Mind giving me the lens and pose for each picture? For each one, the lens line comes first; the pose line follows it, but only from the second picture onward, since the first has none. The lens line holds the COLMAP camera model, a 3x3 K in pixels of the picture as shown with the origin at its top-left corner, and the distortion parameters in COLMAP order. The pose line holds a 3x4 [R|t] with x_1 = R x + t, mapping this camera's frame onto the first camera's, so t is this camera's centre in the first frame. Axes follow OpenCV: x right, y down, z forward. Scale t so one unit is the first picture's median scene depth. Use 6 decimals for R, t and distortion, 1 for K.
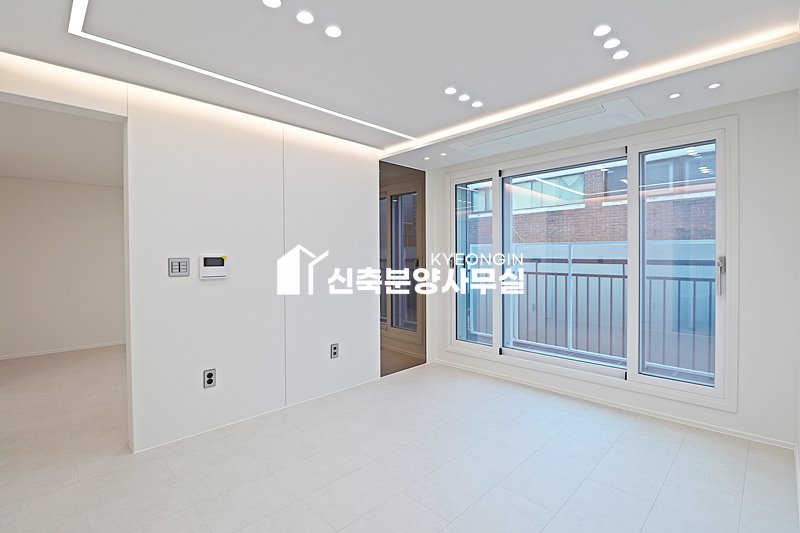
lens RADIAL K [[370.6, 0, 396.6], [0, 370.6, 255.8], [0, 0, 1]] dist [-0.005836, -0.009578]
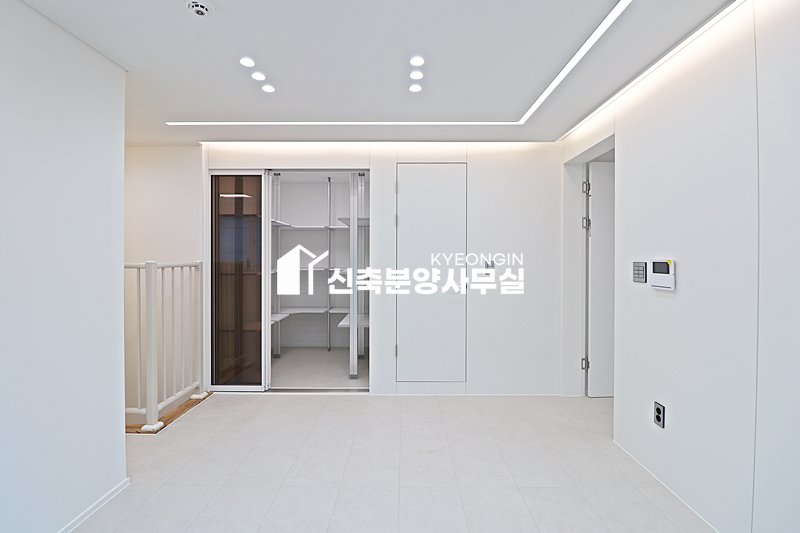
lens RADIAL K [[370.6, 0, 402.8], [0, 370.6, 256.6], [0, 0, 1]] dist [-0.005836, -0.009578]
pose [[-0.710927, -0.005446, -0.703245, 0.300640], [-0.001757, 0.999981, -0.005967, -0.001307], [0.703264, -0.003007, -0.710923, 0.805448]]
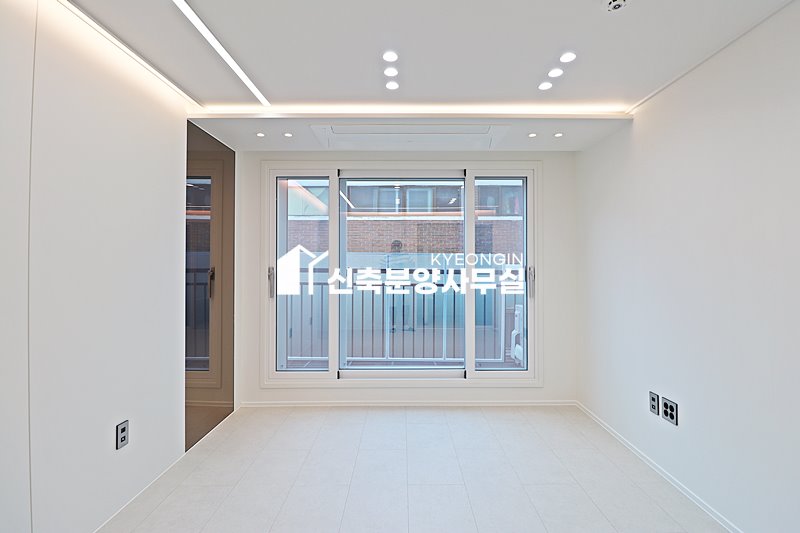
lens RADIAL K [[370.6, 0, 416.0], [0, 370.6, 253.6], [0, 0, 1]] dist [-0.005836, -0.009578]
pose [[0.696626, 0.028809, 0.716856, -0.230946], [-0.006136, 0.999396, -0.034201, 0.000841], [-0.717409, 0.019426, 0.696382, 0.259631]]
